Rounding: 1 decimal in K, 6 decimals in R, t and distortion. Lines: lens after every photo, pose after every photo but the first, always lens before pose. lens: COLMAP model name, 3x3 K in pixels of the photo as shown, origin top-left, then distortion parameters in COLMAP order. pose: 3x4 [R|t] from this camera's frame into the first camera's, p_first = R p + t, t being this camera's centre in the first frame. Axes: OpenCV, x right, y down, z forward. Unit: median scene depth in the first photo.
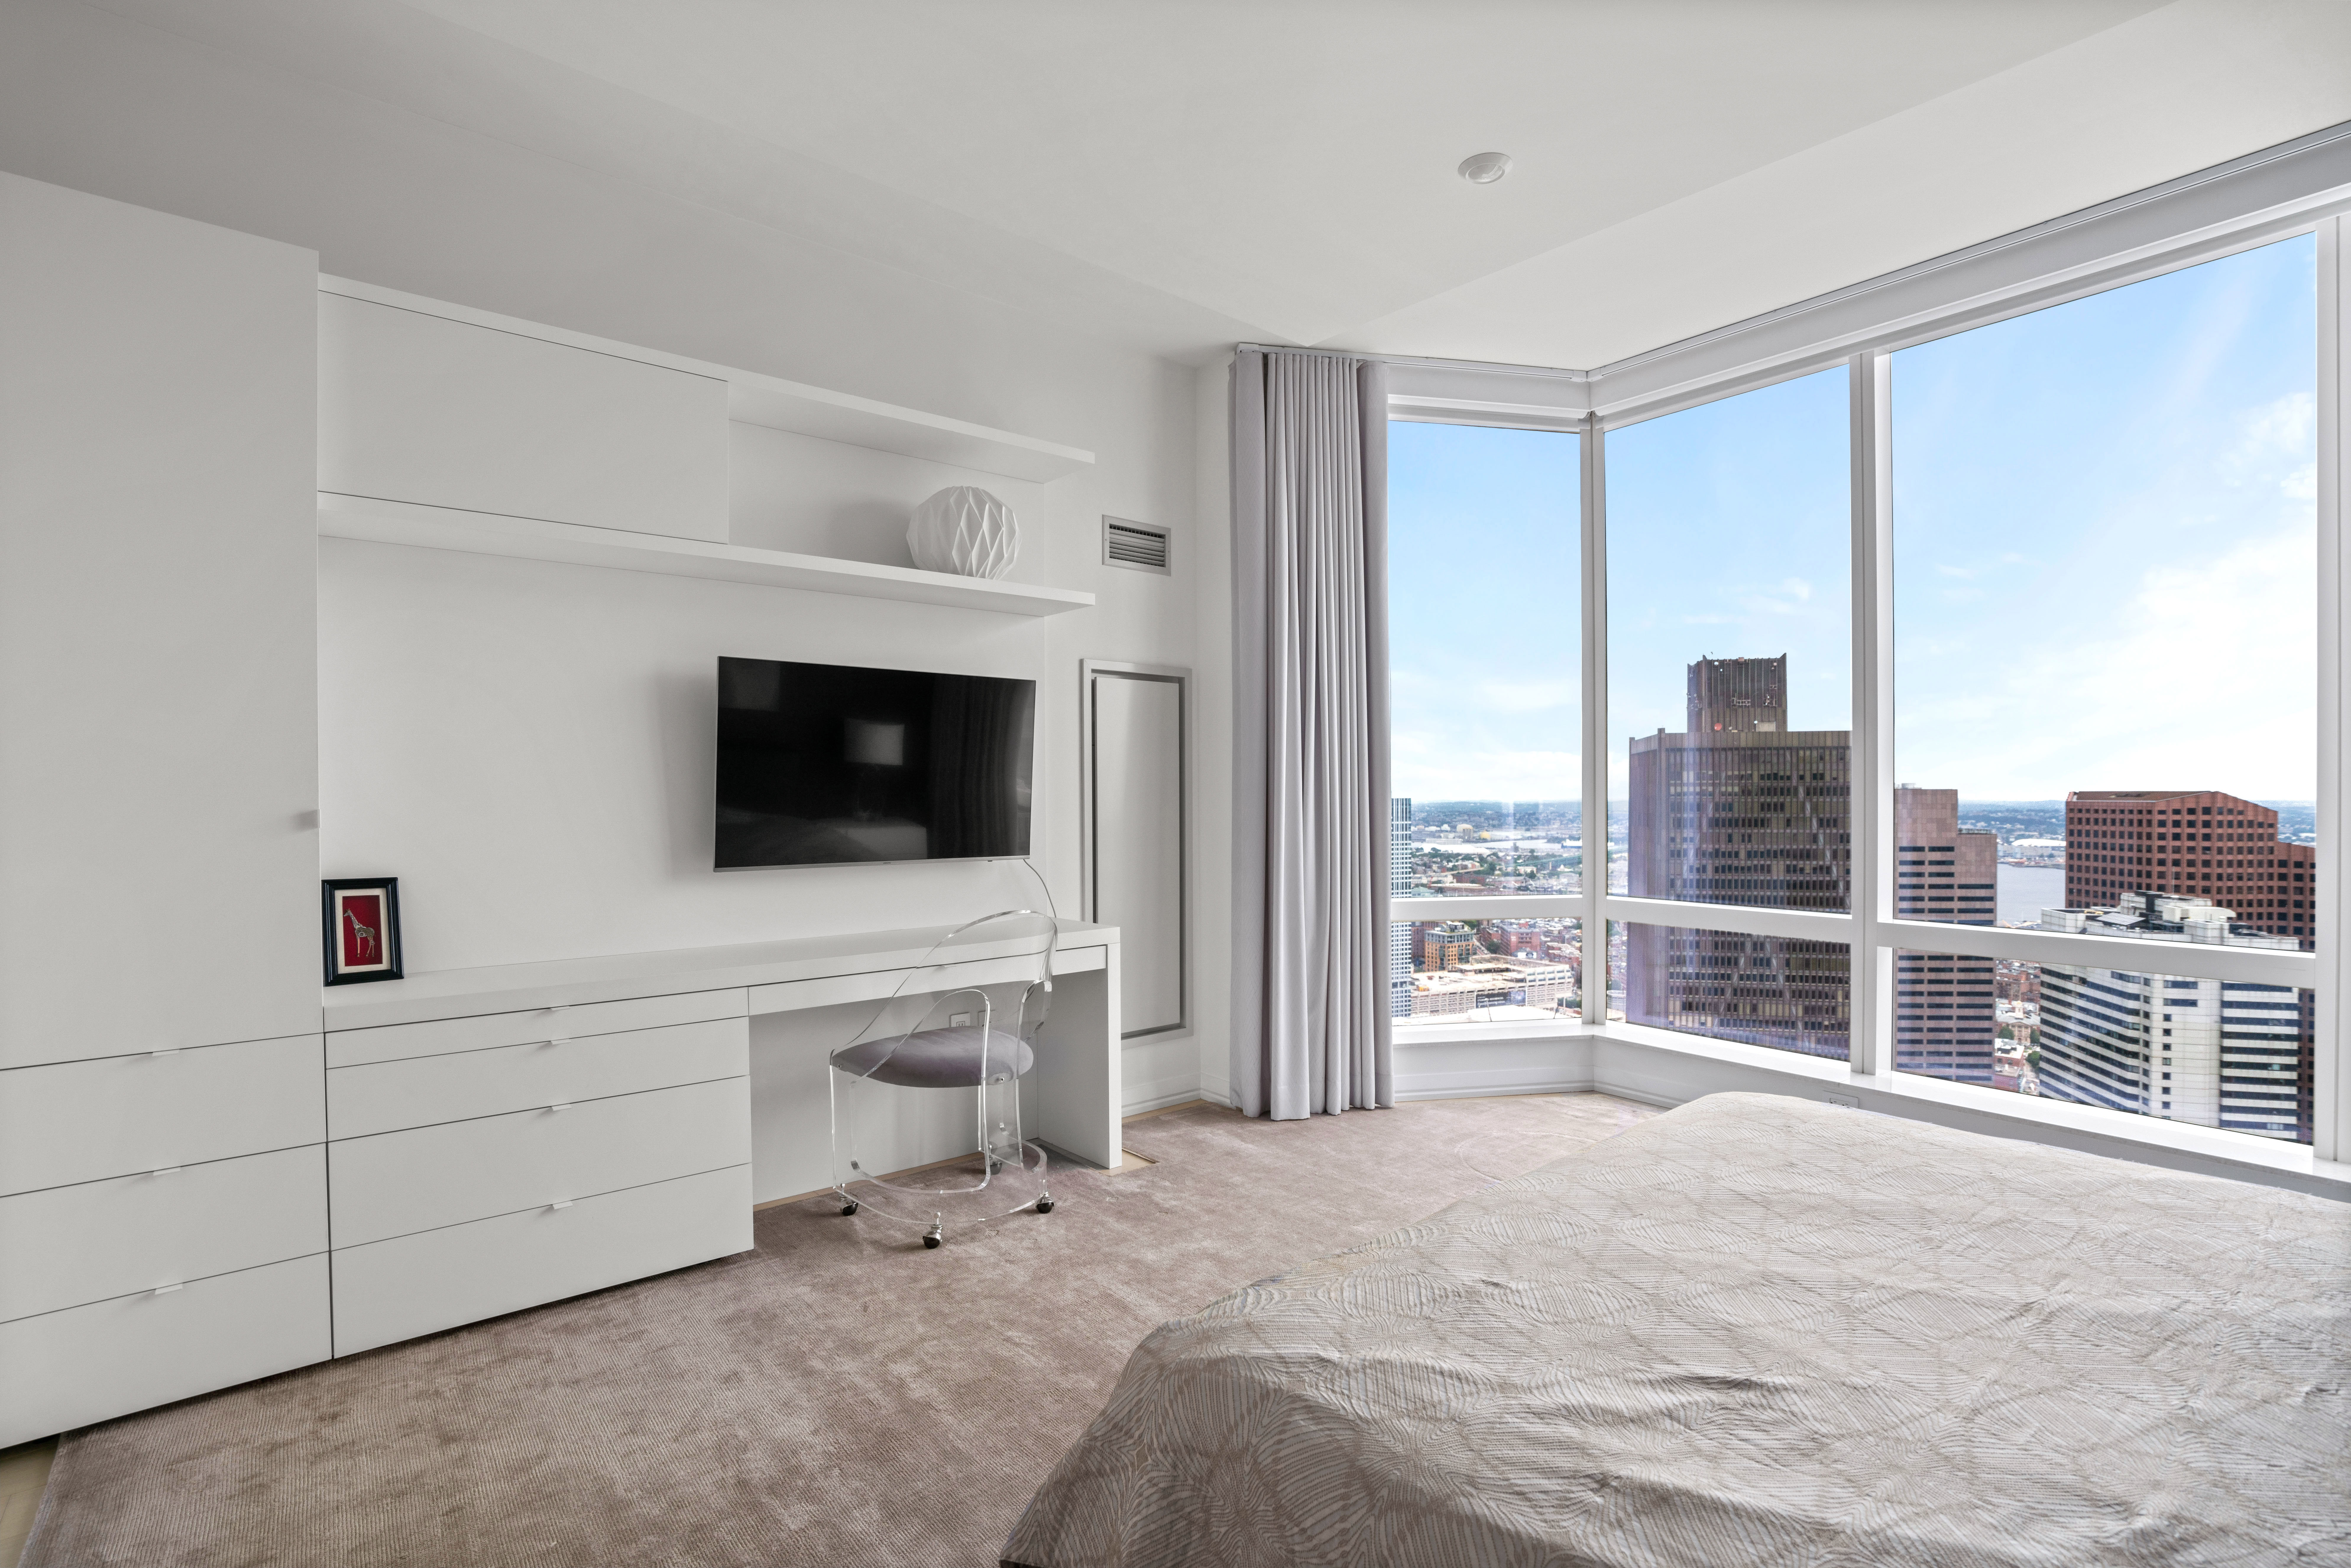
lens RADIAL K [[1101.6, 0, 1200.6], [0, 1101.6, 797.1], [0, 0, 1]] dist [-0.051018, 0.015831]
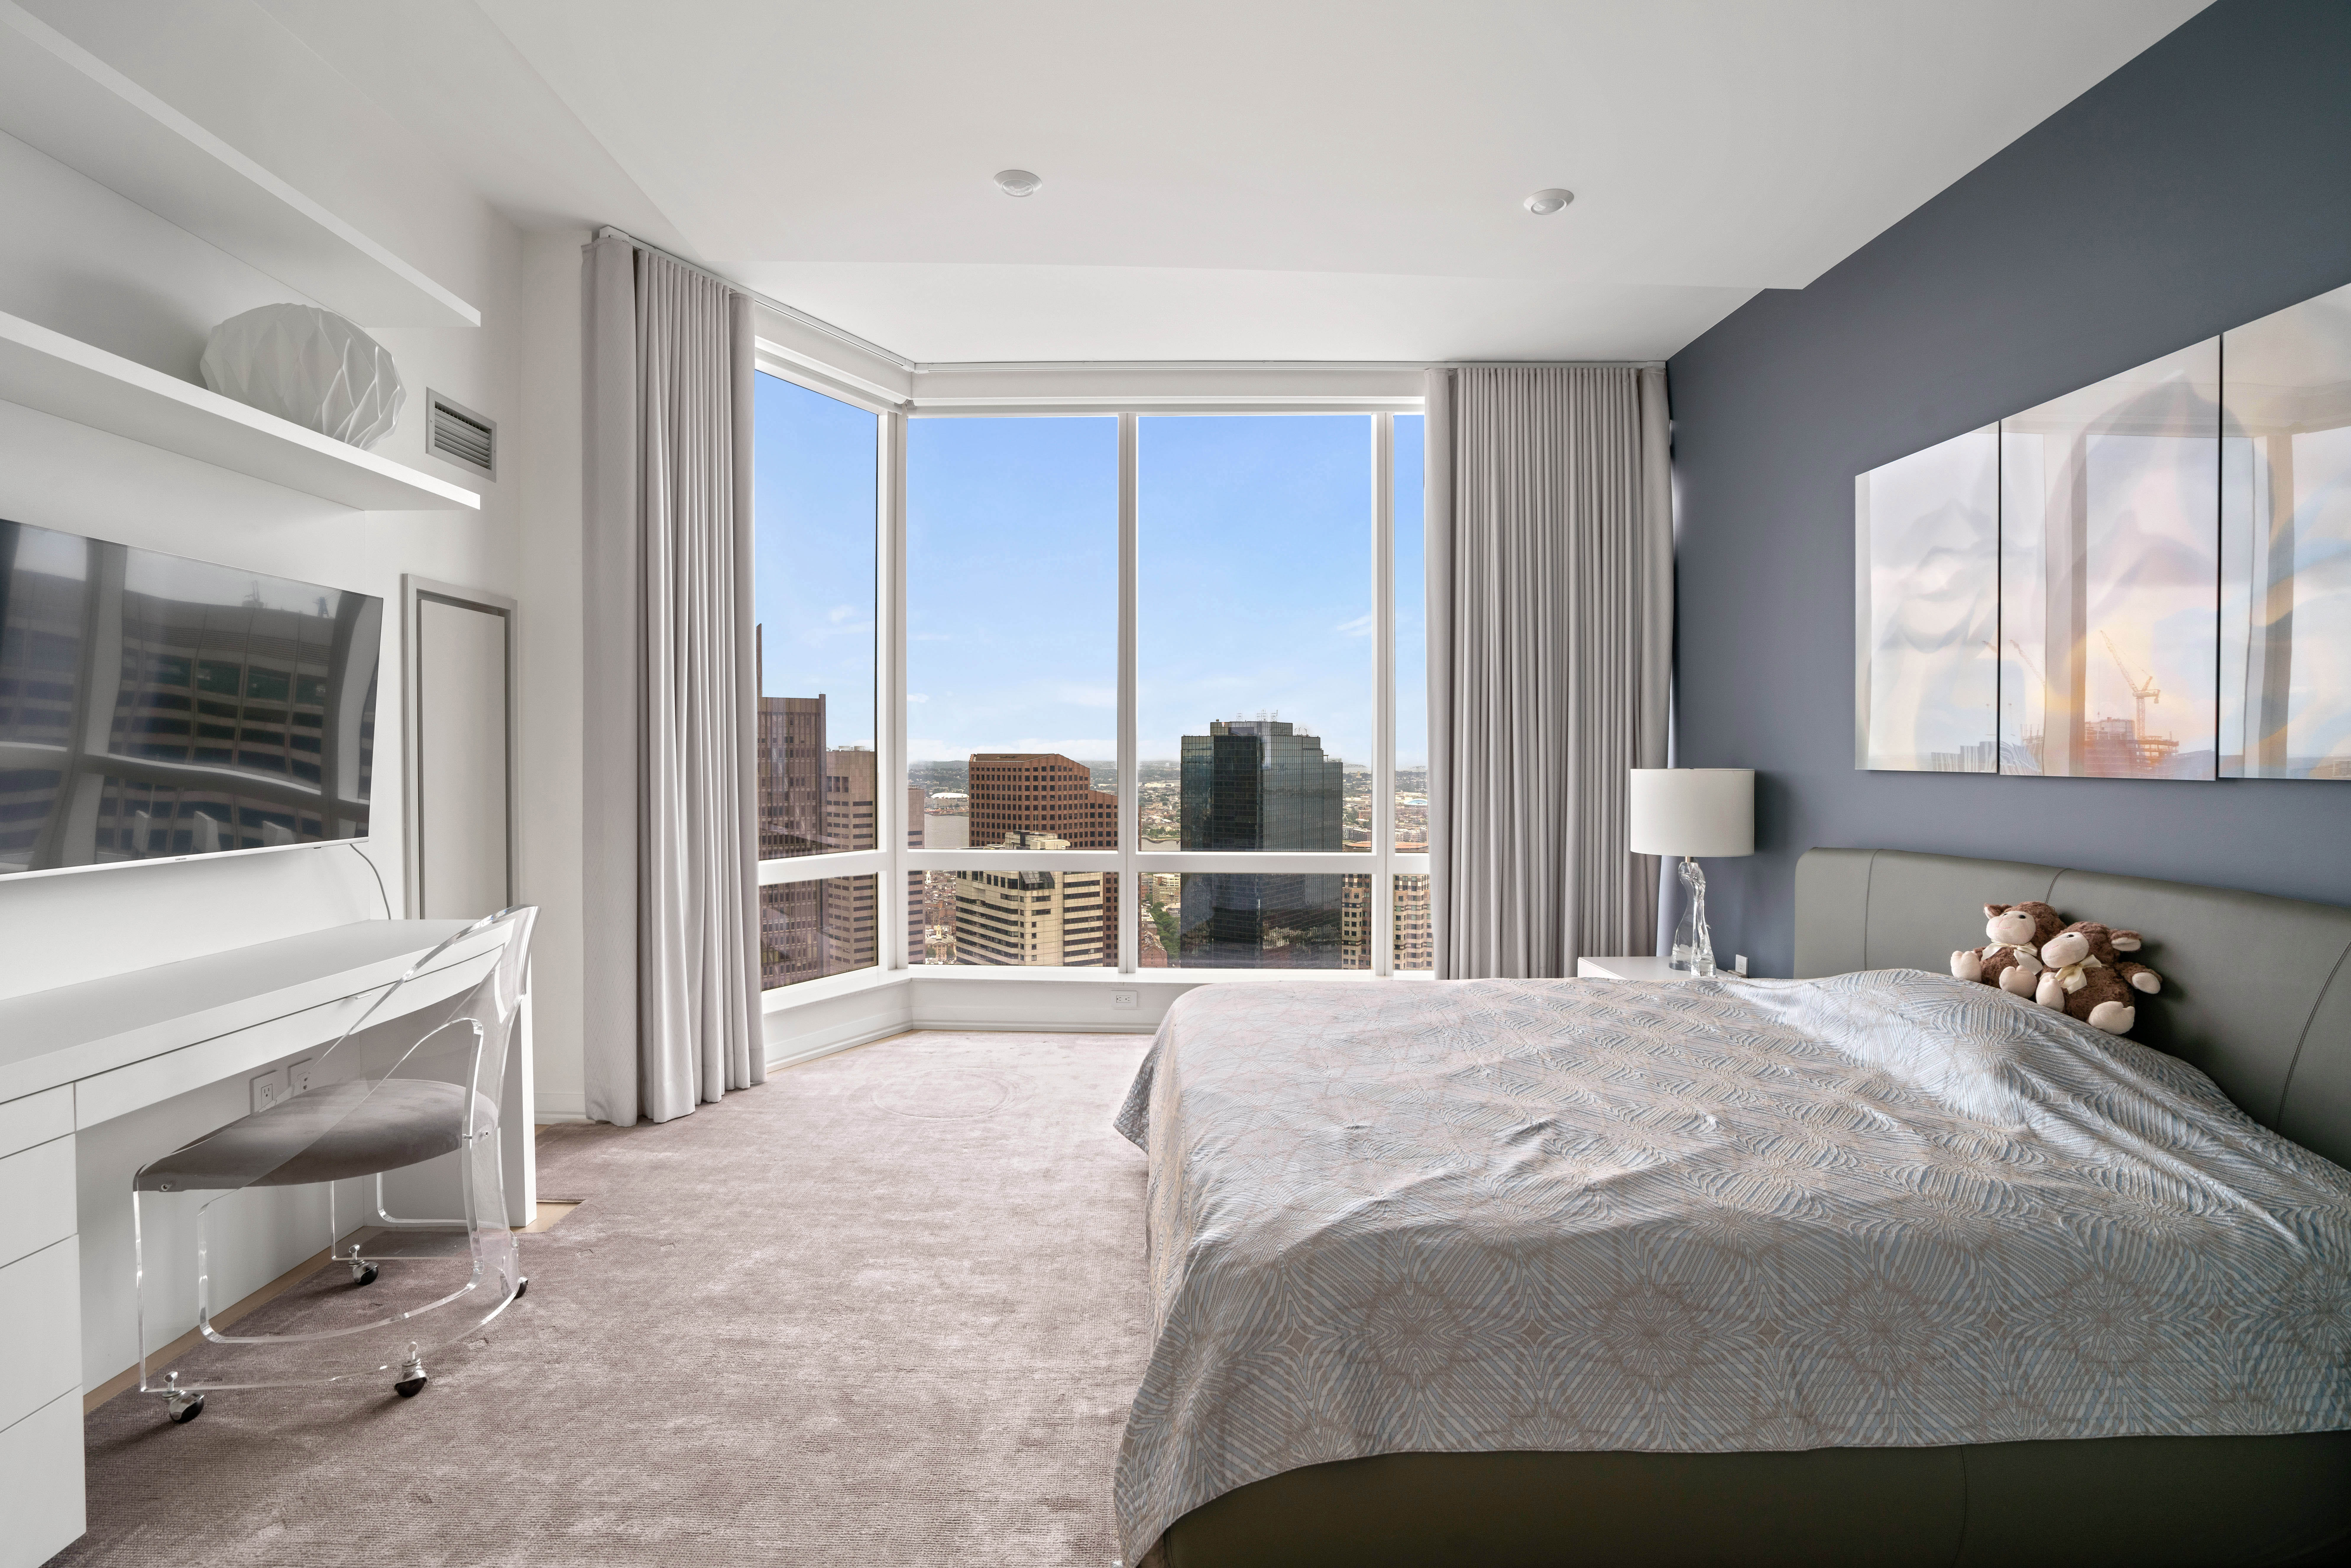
lens RADIAL K [[1101.6, 0, 1145.1], [0, 1101.6, 764.2], [0, 0, 1]] dist [-0.051018, 0.015831]
pose [[0.632404, -0.004612, 0.774625, -0.352990], [0.001011, 0.999986, 0.005129, 0.001024], [-0.774638, -0.002461, 0.632400, 0.140417]]
